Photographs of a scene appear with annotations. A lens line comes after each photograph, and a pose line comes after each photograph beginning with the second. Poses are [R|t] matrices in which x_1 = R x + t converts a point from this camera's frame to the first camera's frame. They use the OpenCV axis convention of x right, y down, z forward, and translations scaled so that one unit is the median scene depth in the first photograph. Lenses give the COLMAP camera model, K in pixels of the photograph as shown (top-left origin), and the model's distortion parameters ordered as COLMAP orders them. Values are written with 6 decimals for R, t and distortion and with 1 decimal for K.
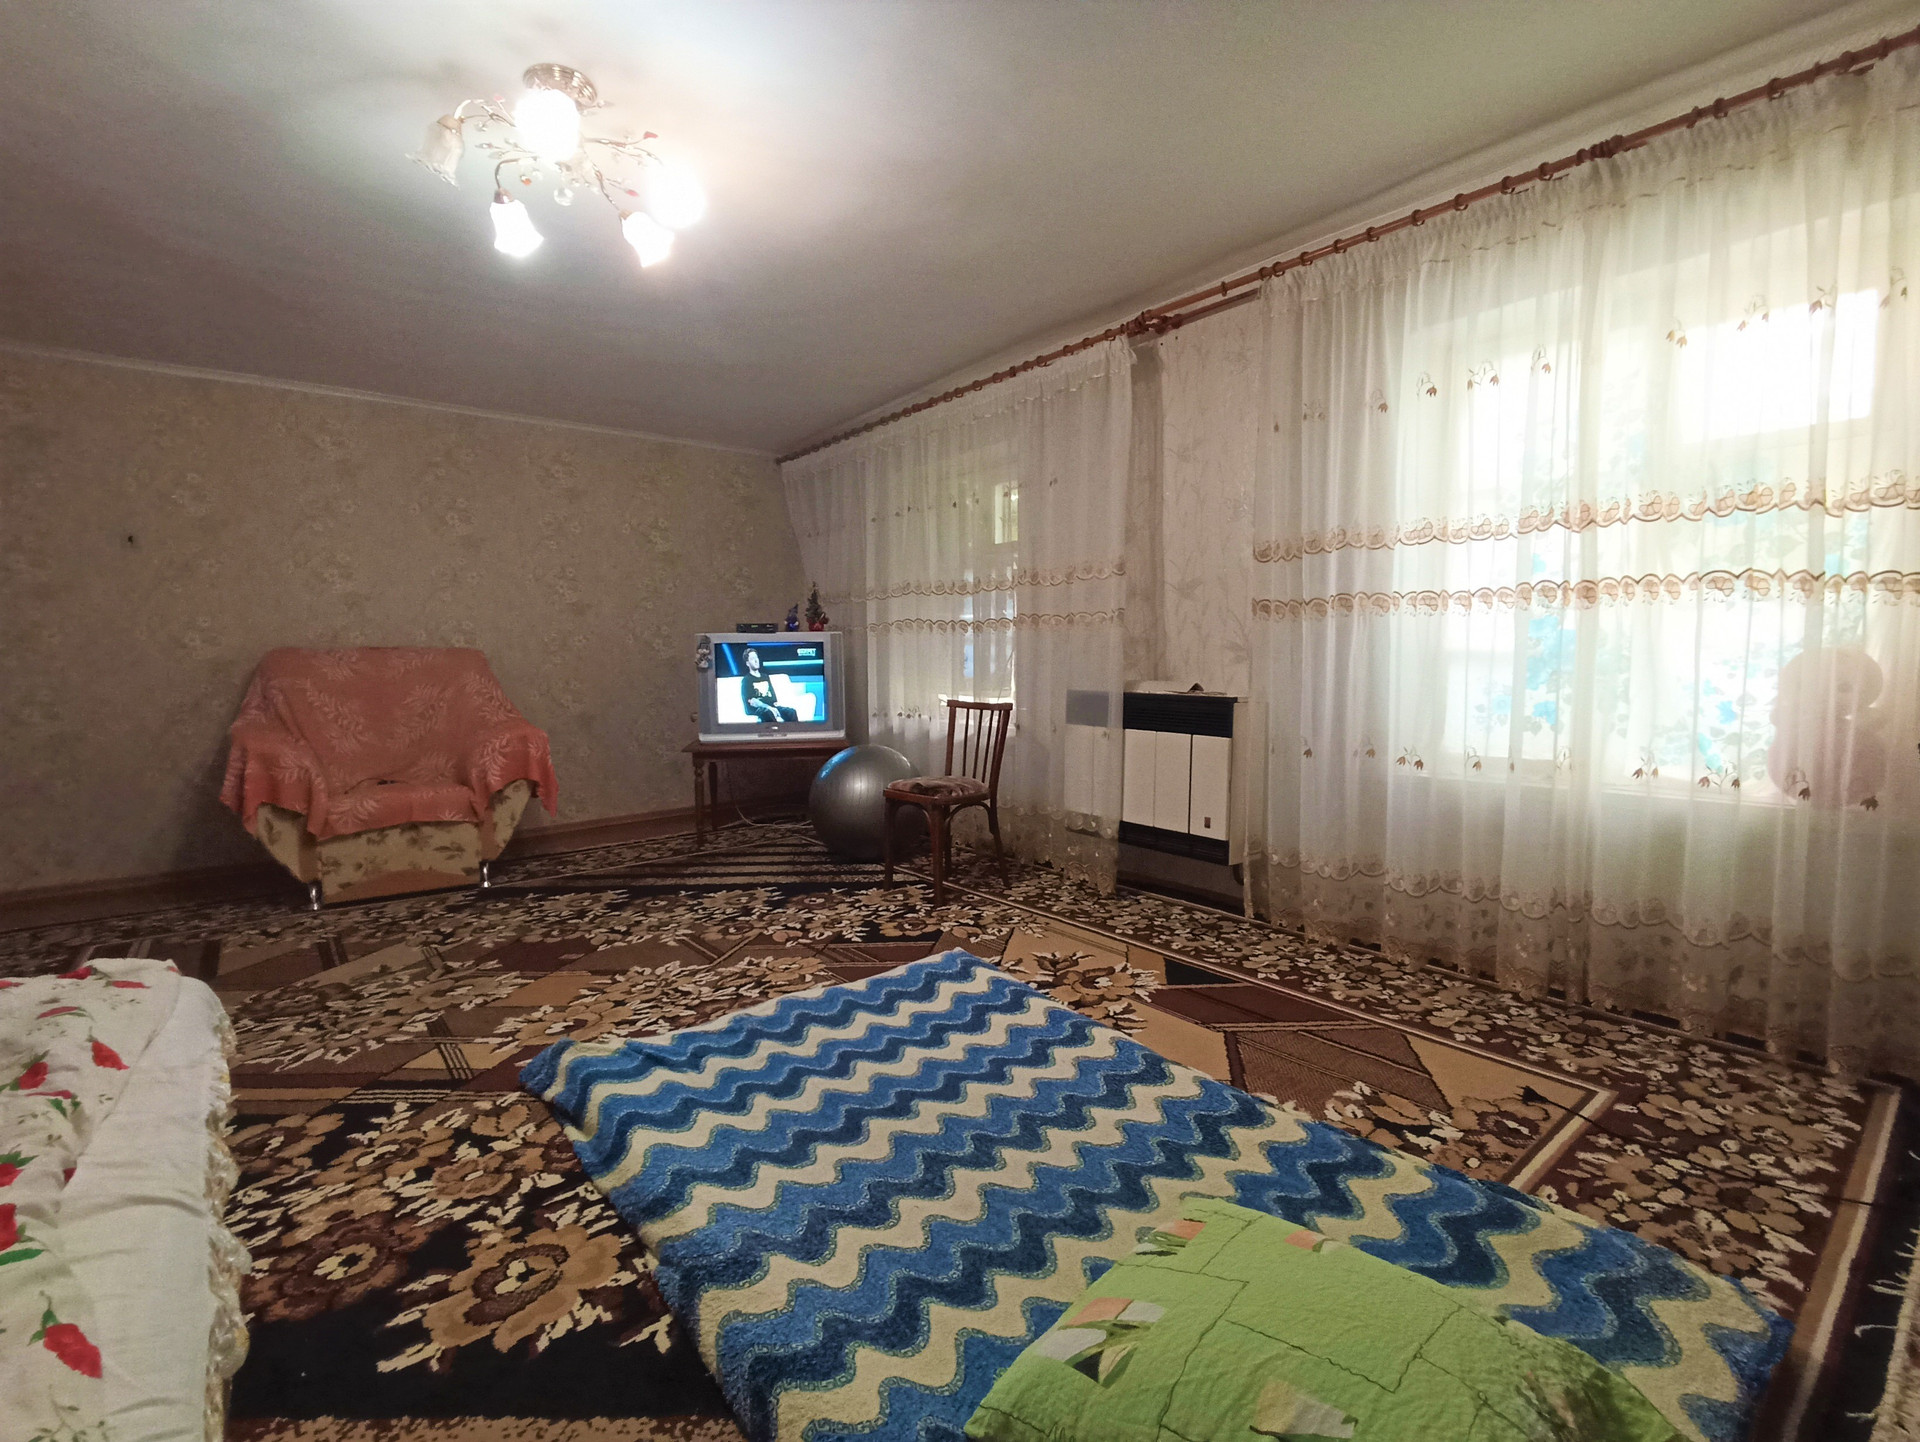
lens RADIAL K [[871.1, 0, 956.5], [0, 871.1, 725.2], [0, 0, 1]] dist [0.002160, 0.000611]
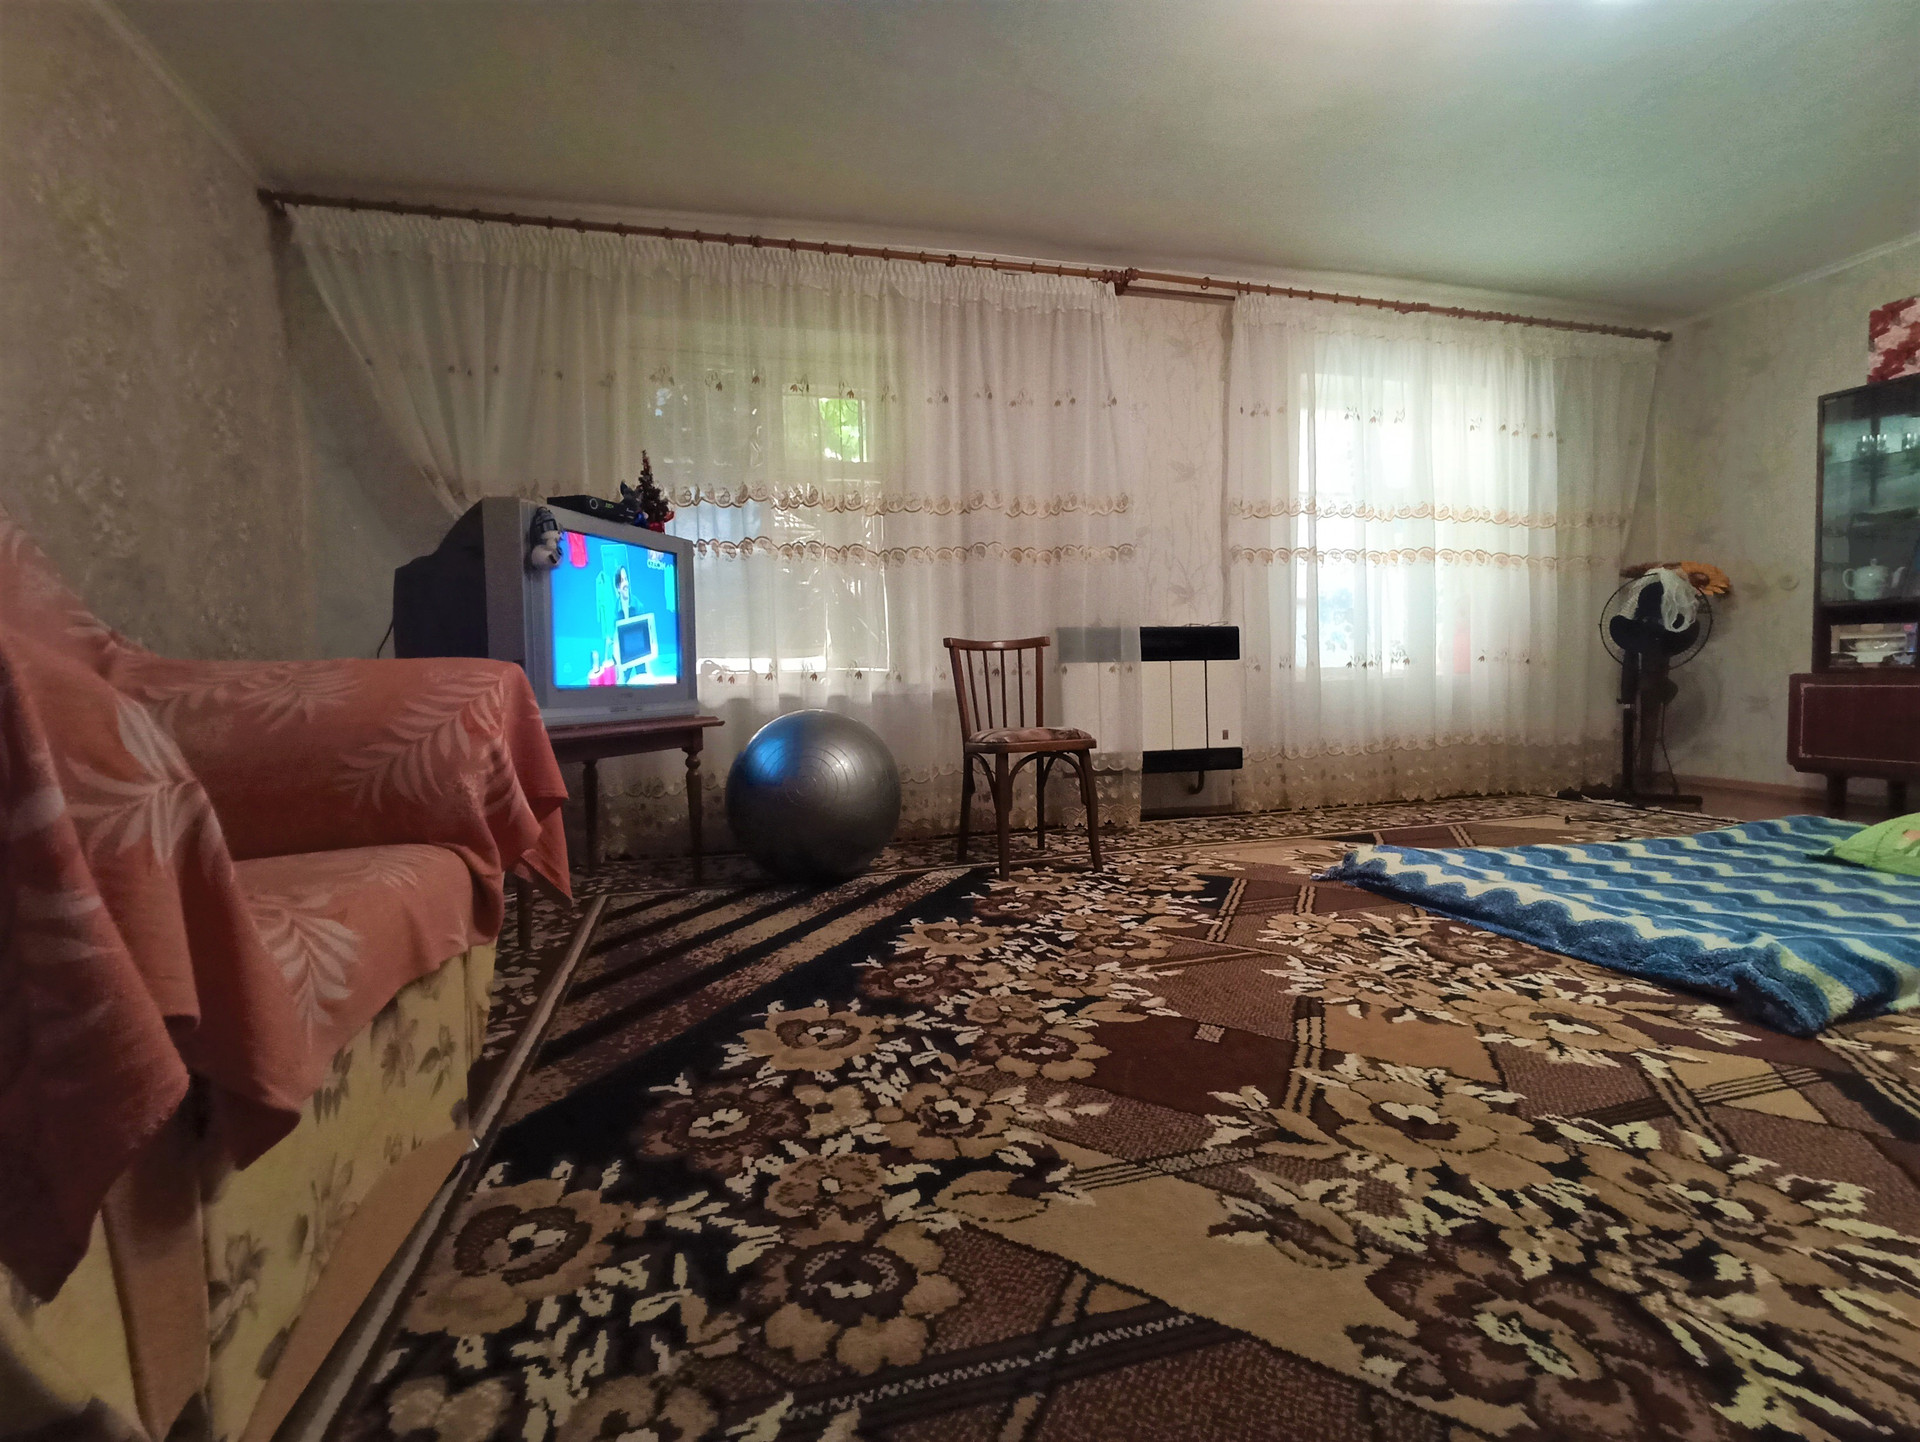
lens RADIAL K [[871.1, 0, 956.5], [0, 871.1, 725.2], [0, 0, 1]] dist [0.002160, 0.000611]
pose [[0.409533, -0.047788, 0.911043, -0.945739], [0.098047, 0.995149, 0.008125, 0.056050], [-0.907011, 0.085997, 0.412232, 0.871191]]
